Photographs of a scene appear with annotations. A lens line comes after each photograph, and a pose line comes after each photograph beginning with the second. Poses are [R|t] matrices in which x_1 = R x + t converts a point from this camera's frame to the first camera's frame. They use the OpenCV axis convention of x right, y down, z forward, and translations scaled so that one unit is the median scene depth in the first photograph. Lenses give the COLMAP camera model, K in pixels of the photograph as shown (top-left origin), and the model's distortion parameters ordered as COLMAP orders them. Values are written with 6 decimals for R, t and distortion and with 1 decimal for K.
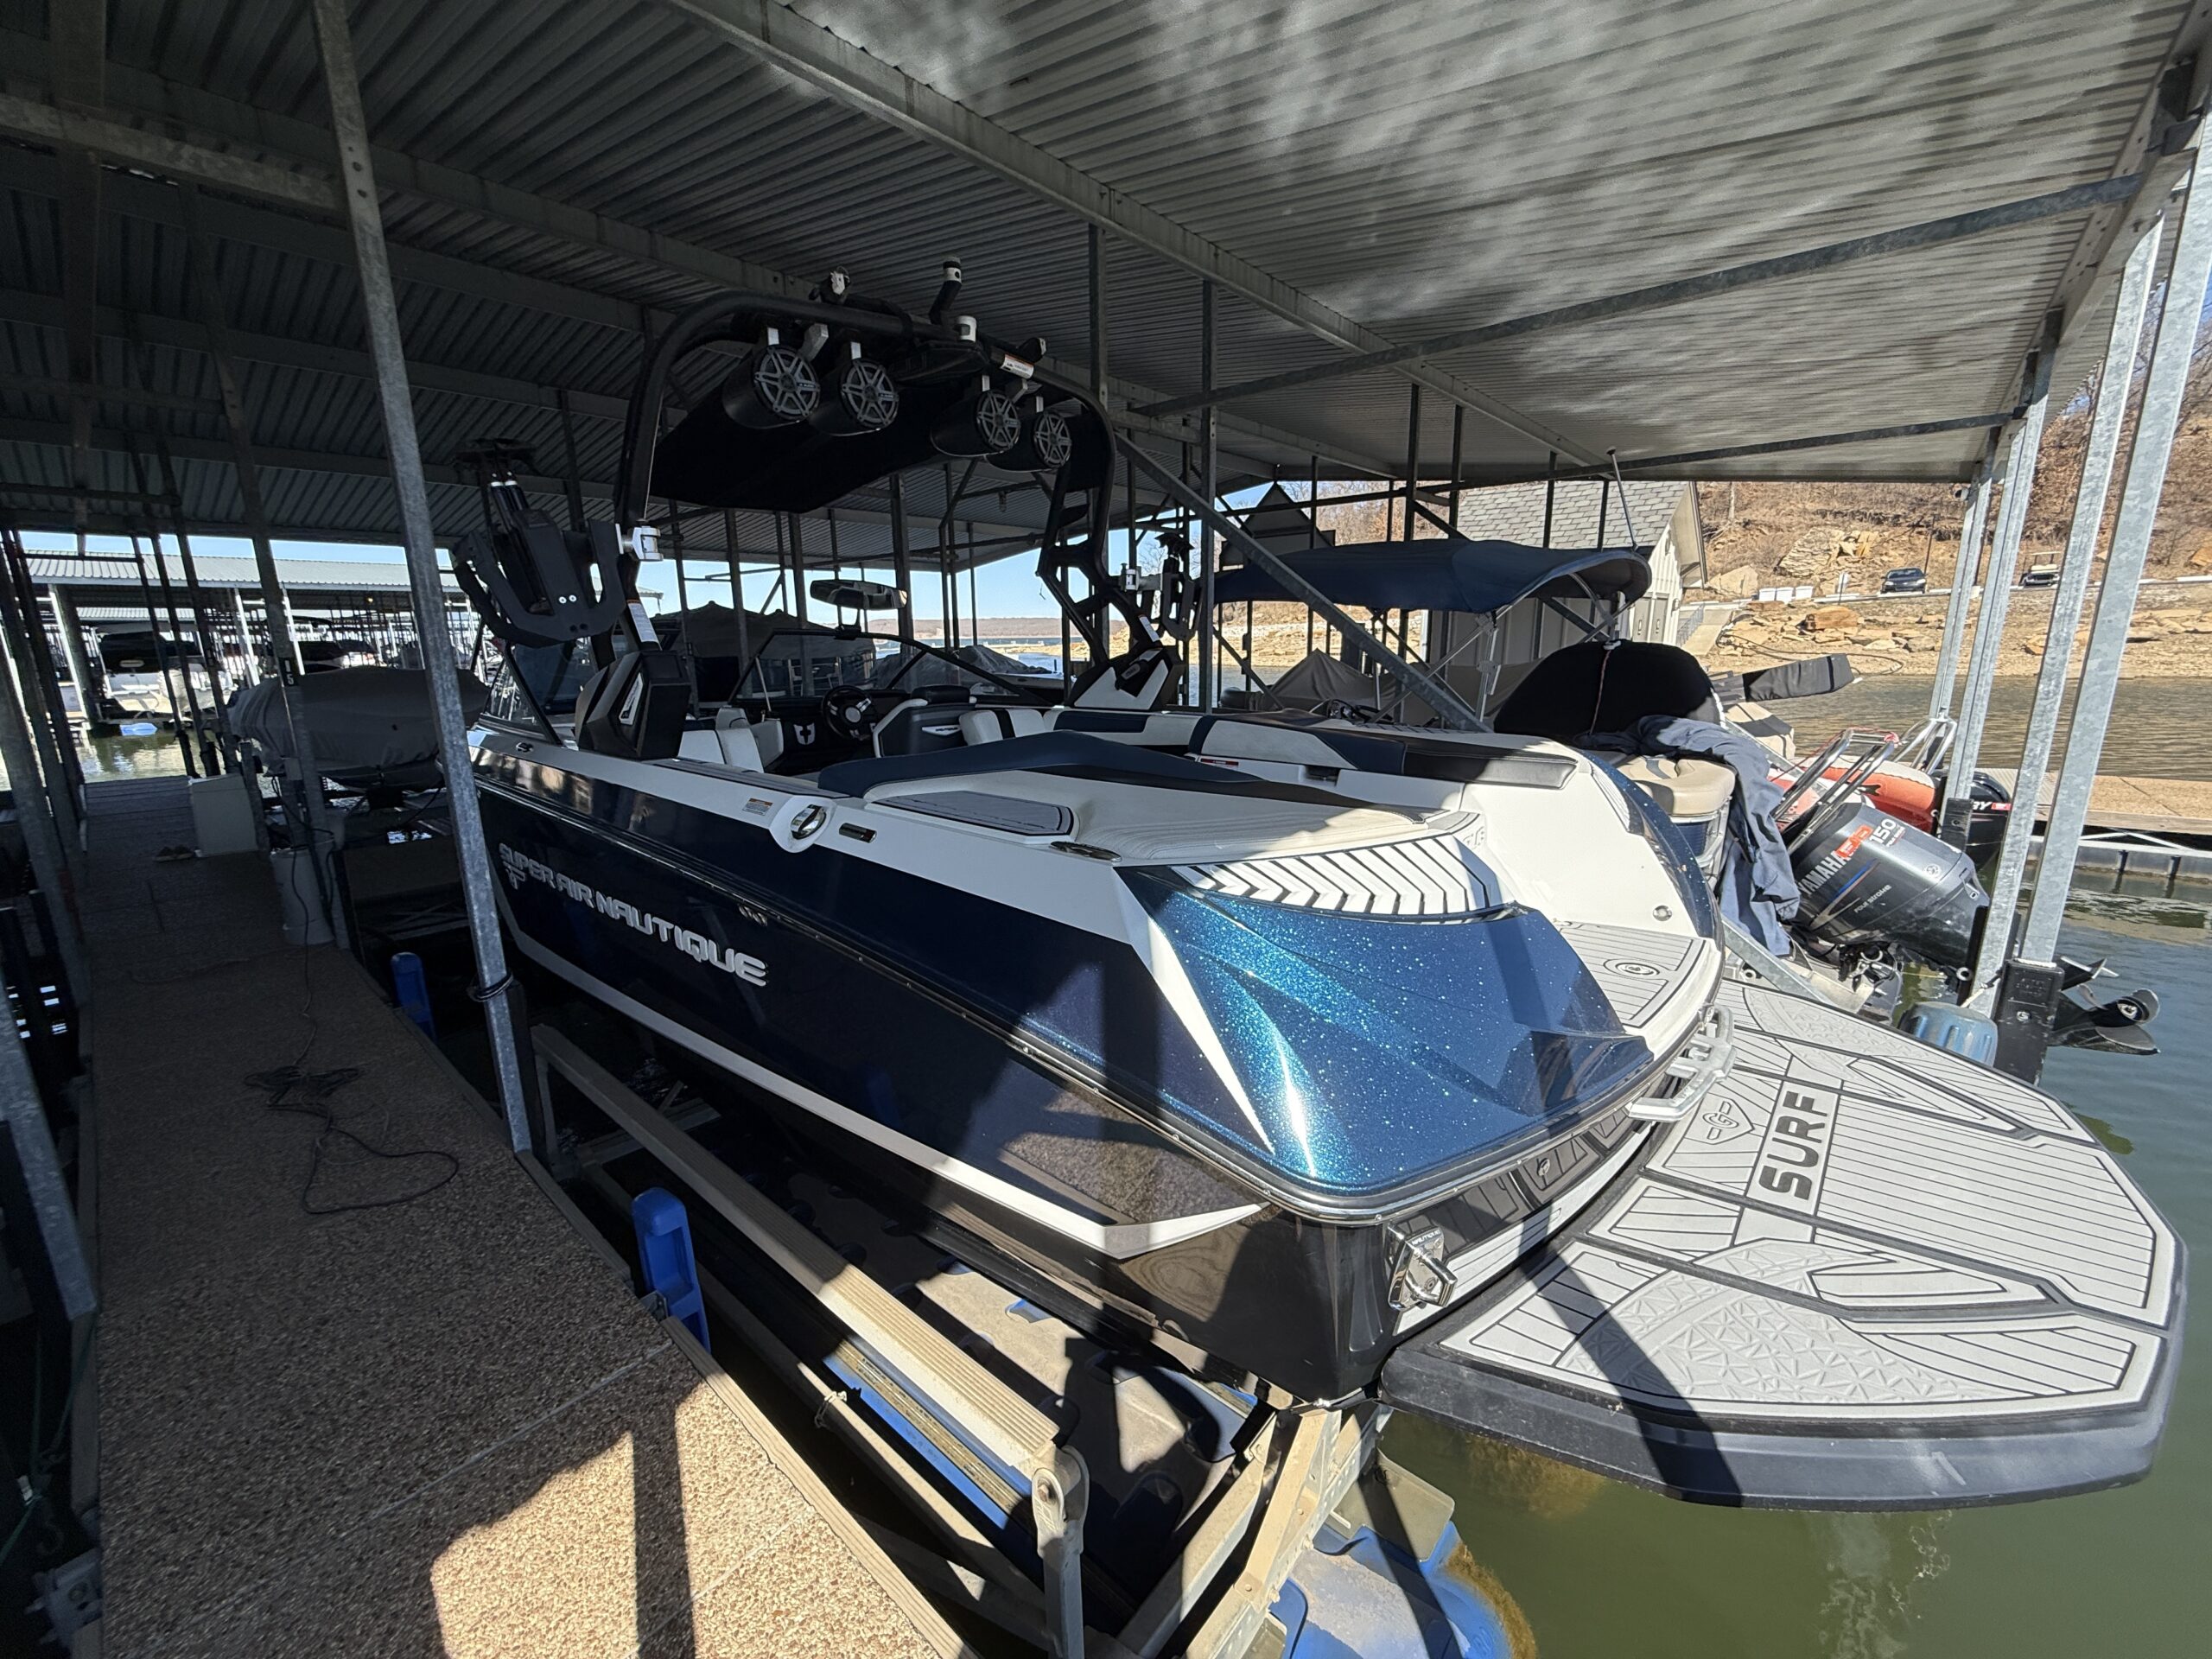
lens RADIAL K [[883.7, 0, 1101.0], [0, 883.7, 828.9], [0, 0, 1]] dist [0.000530, 0.000187]
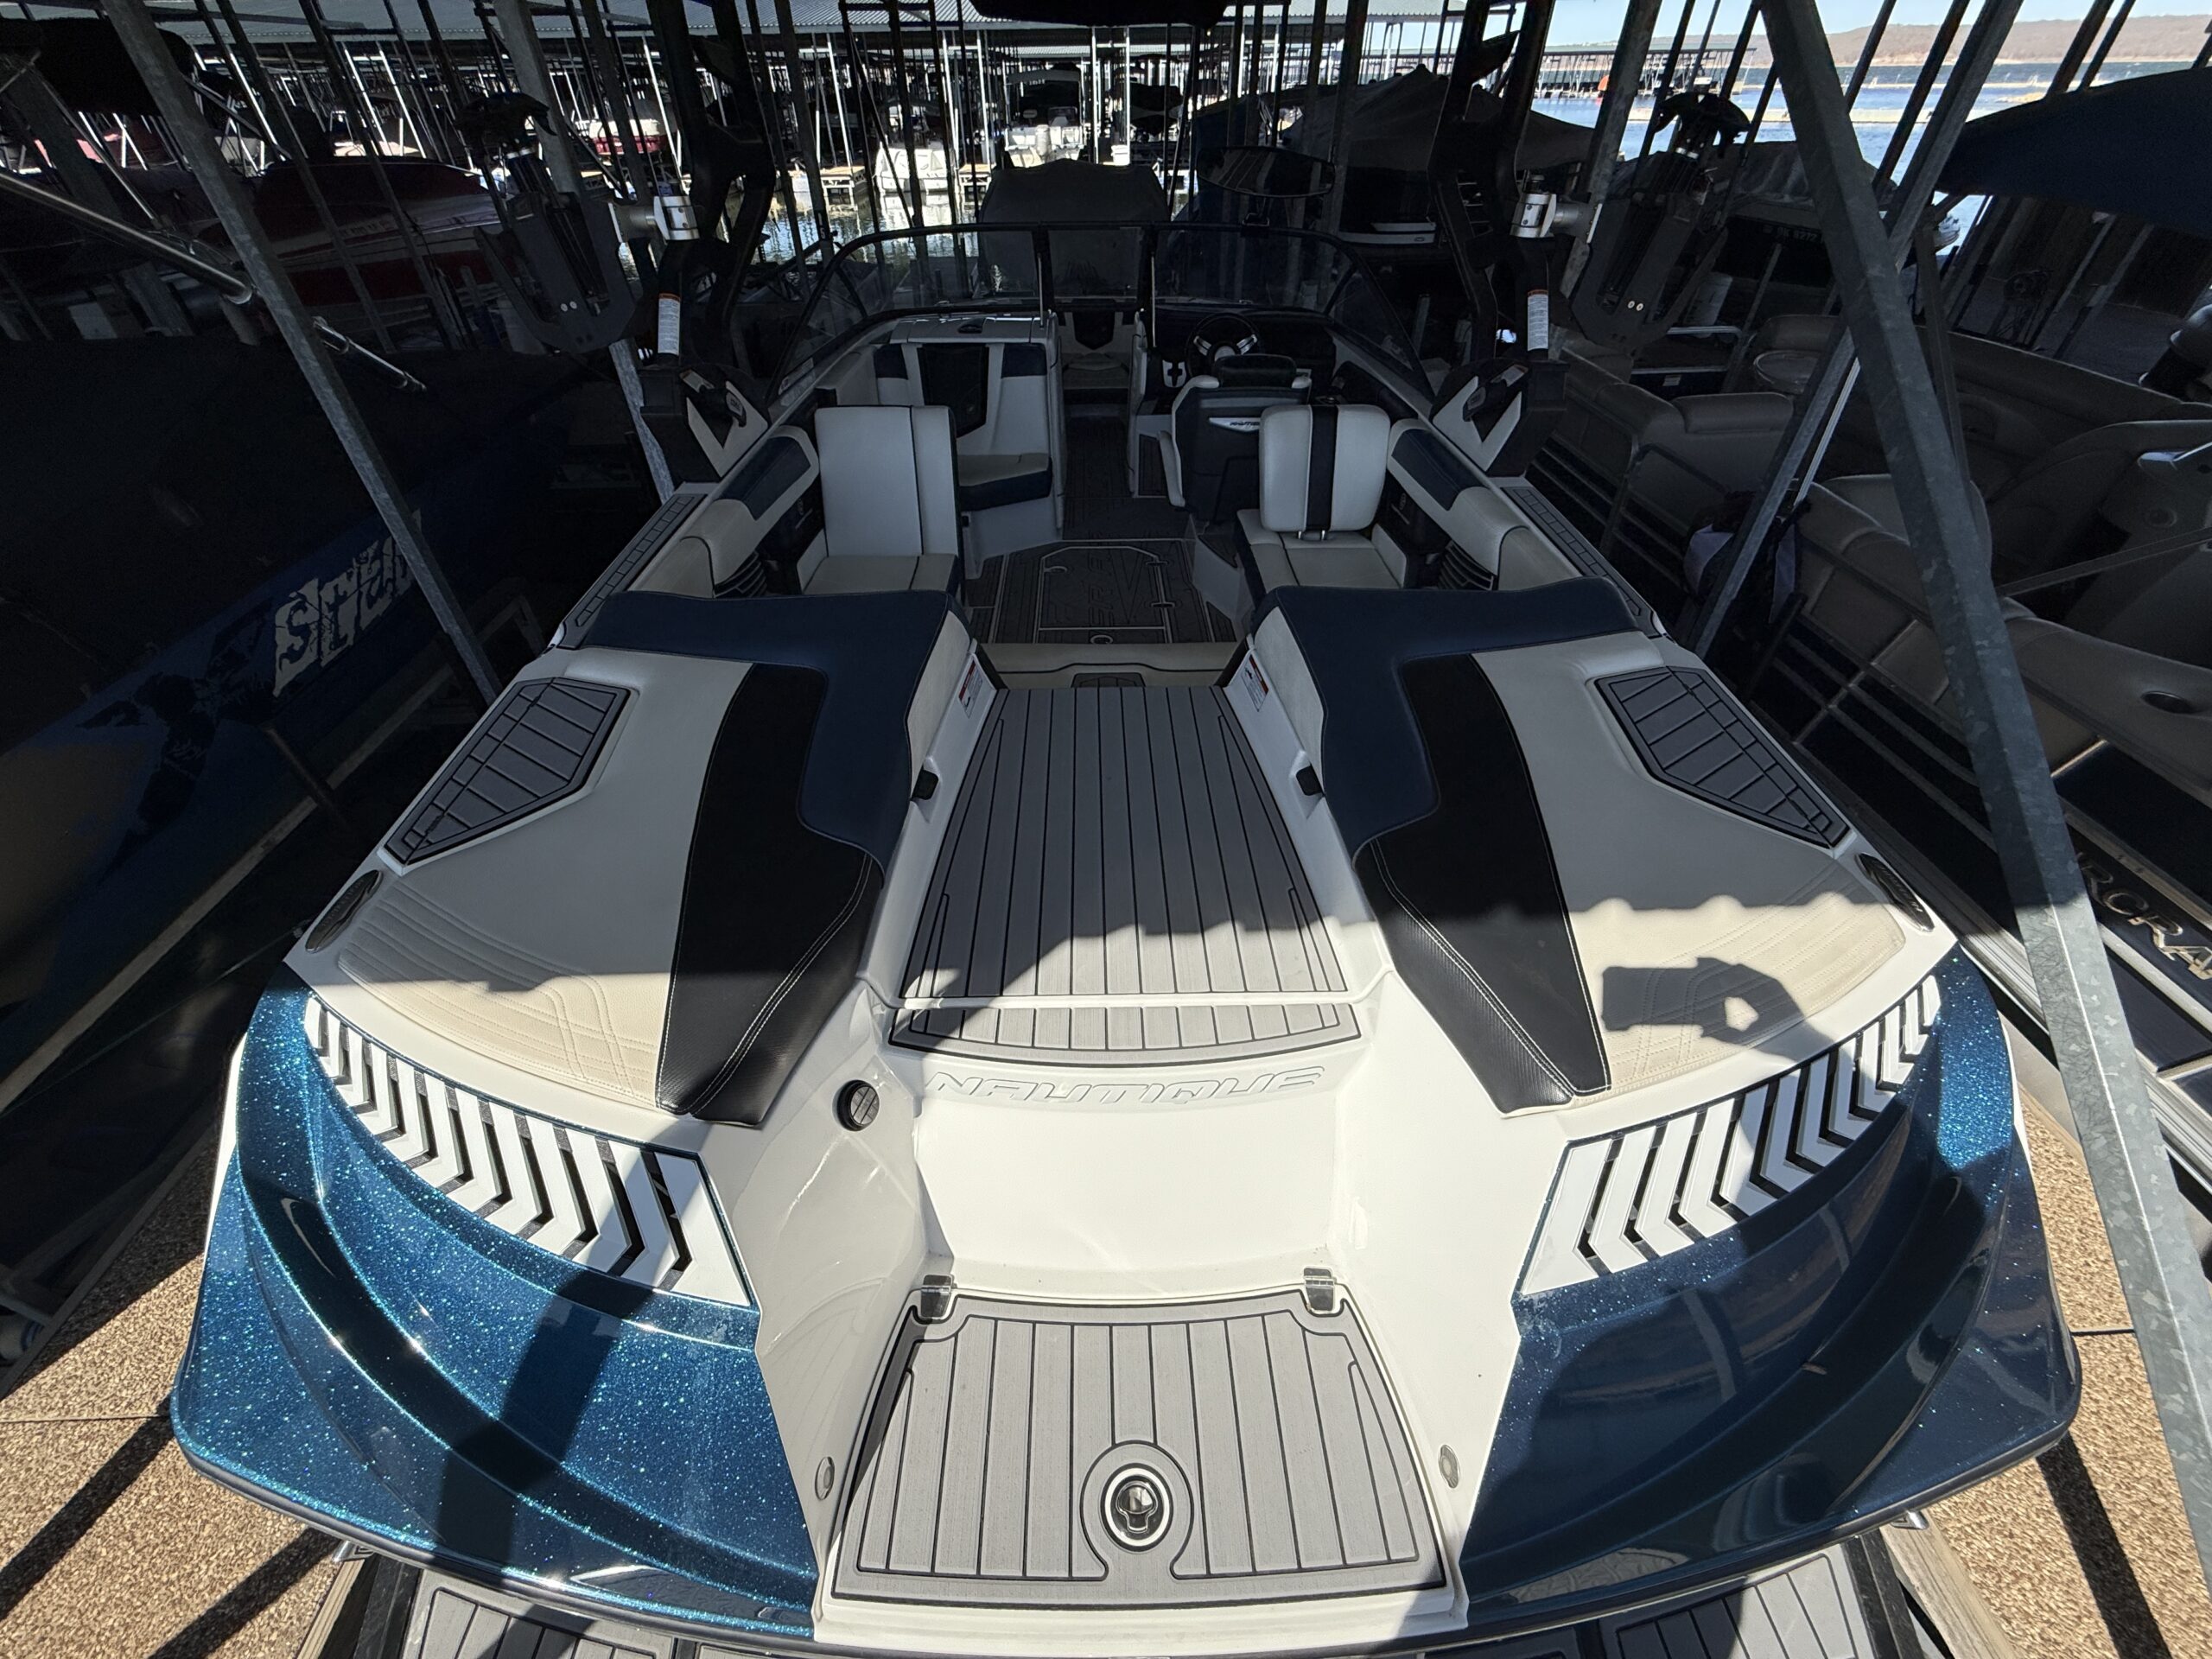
lens RADIAL K [[883.7, 0, 1101.0], [0, 883.7, 828.9], [0, 0, 1]] dist [0.000530, 0.000187]
pose [[0.686315, 0.474290, -0.551382, 0.316640], [-0.150027, 0.834133, 0.530767, -0.208877], [0.711663, -0.281551, 0.643634, 0.349047]]
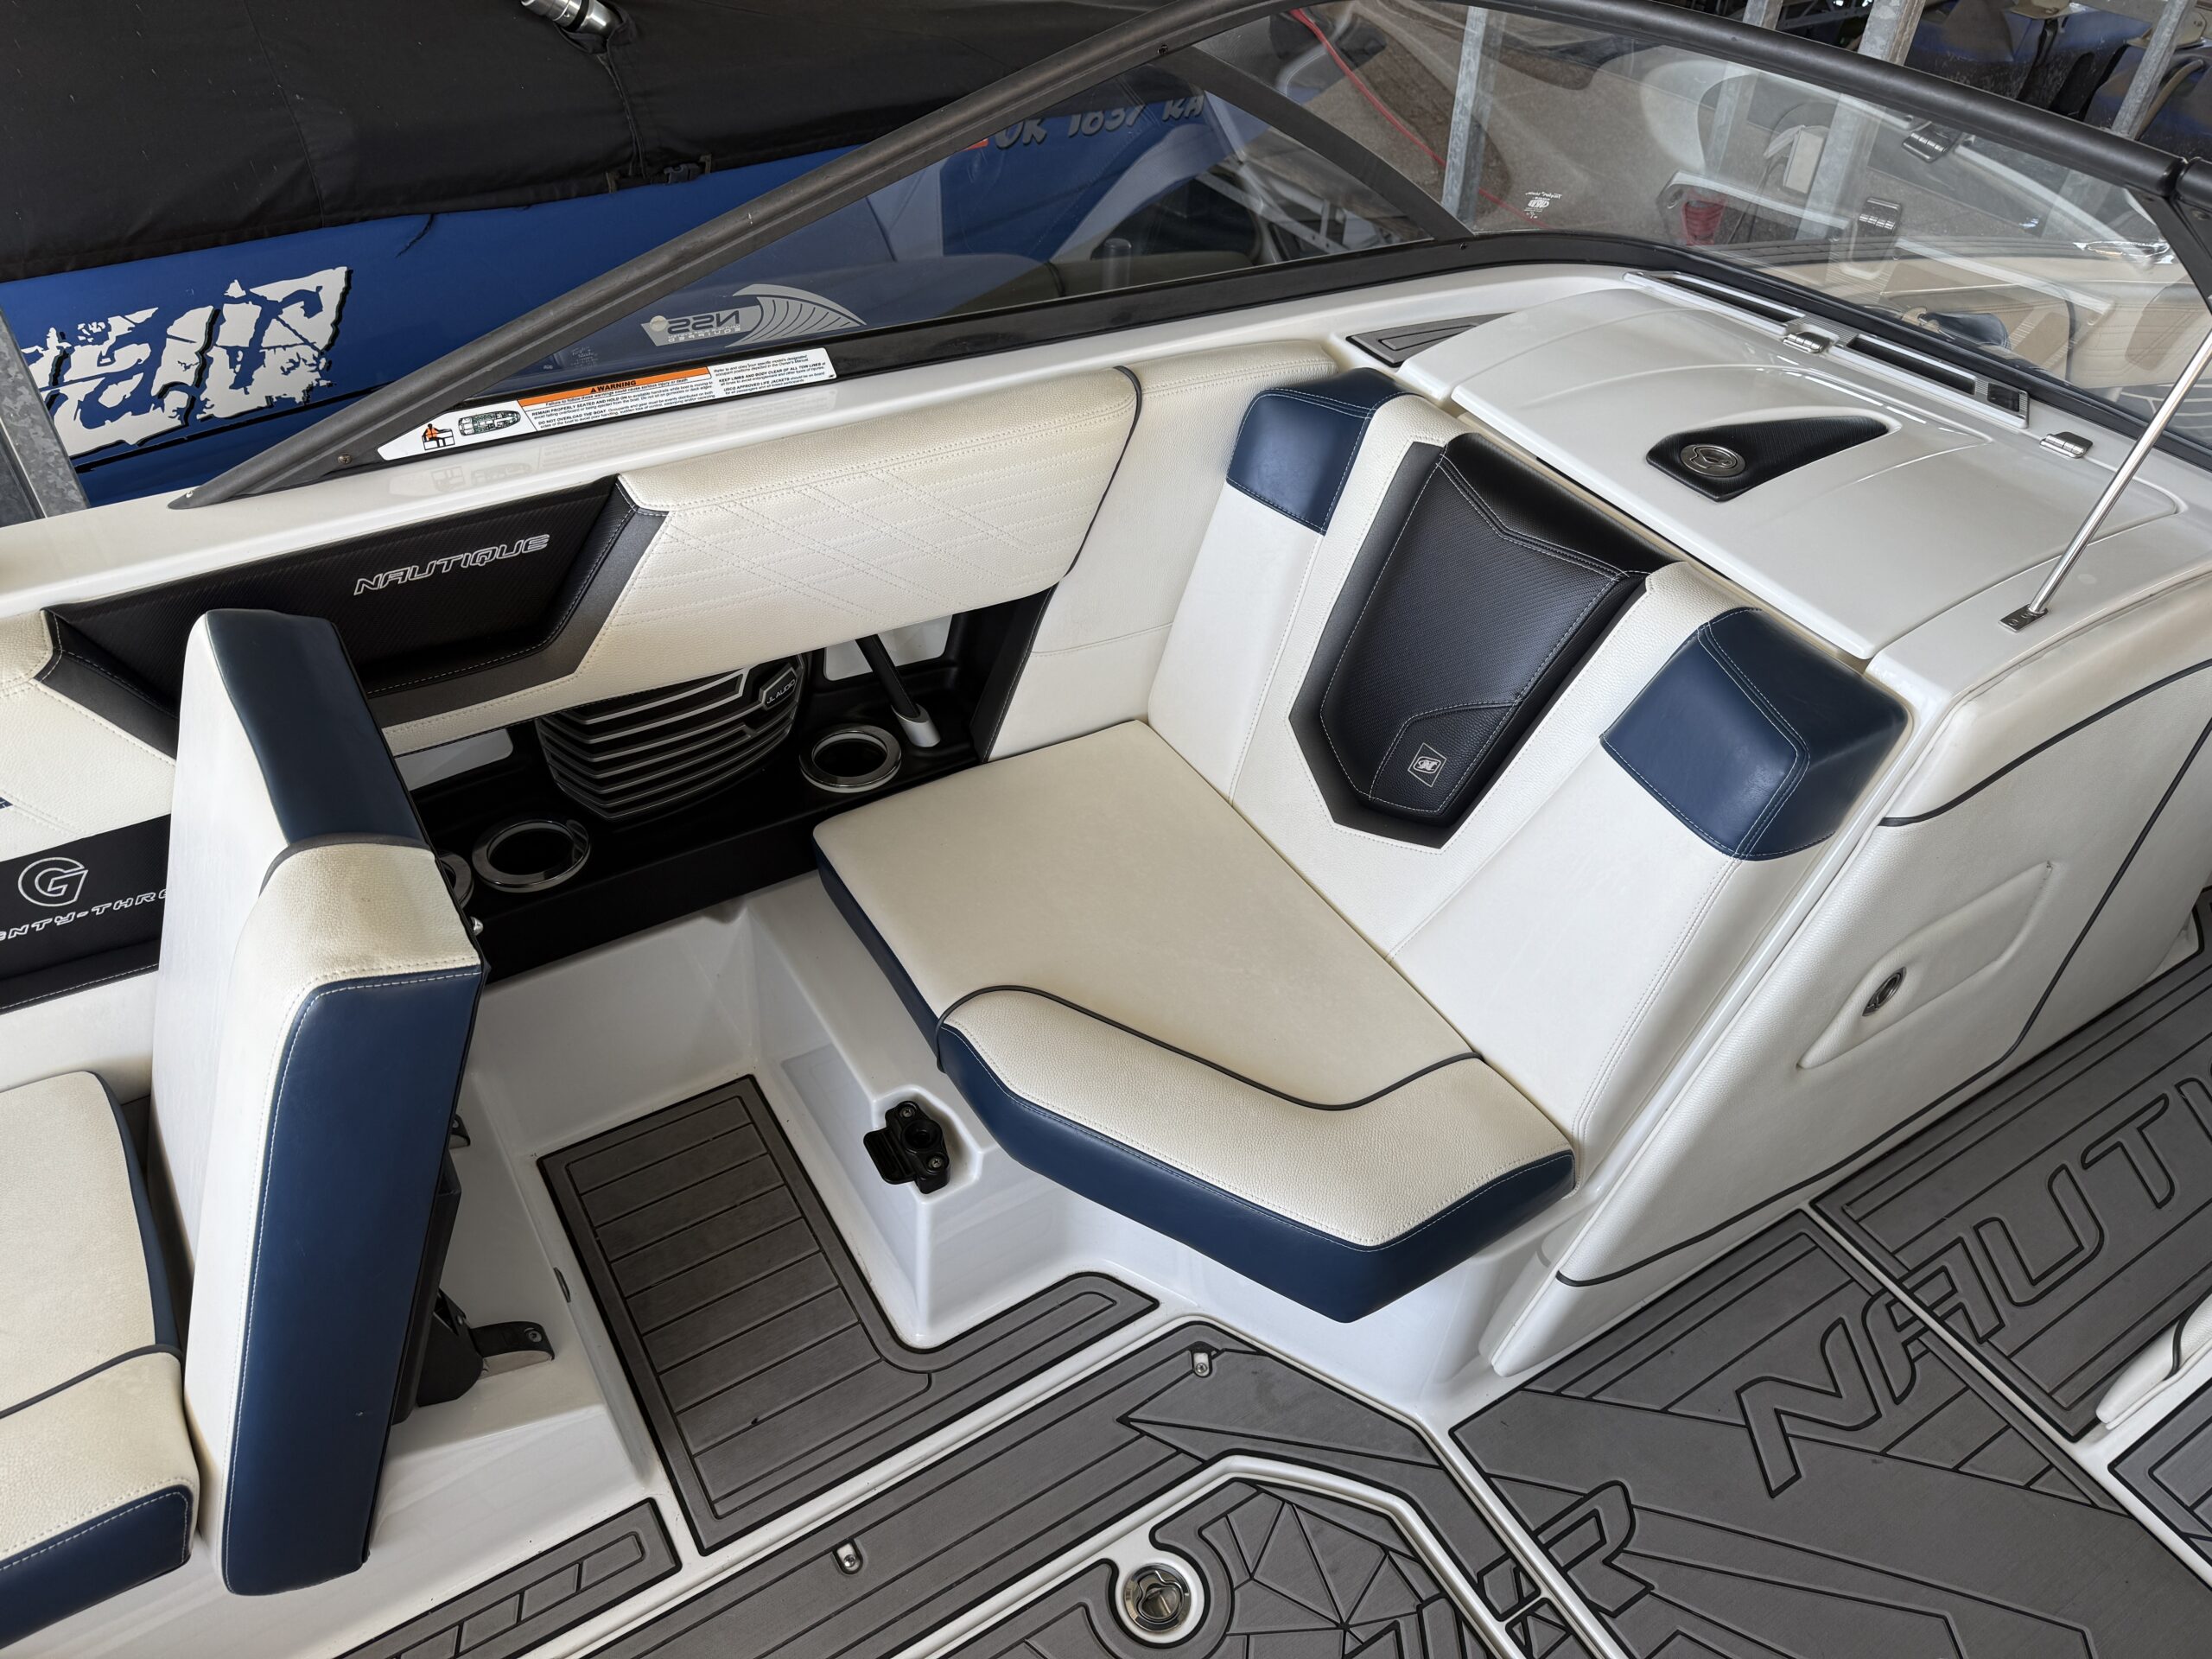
lens RADIAL K [[1552.9, 0, 1102.4], [0, 1552.9, 836.2], [0, 0, 1]] dist [0.009851, -0.009564]
pose [[-0.267652, 0.649865, -0.711364, -0.213437], [-0.234069, 0.672328, 0.702272, -0.294026], [0.934652, 0.354473, -0.027837, 0.927900]]
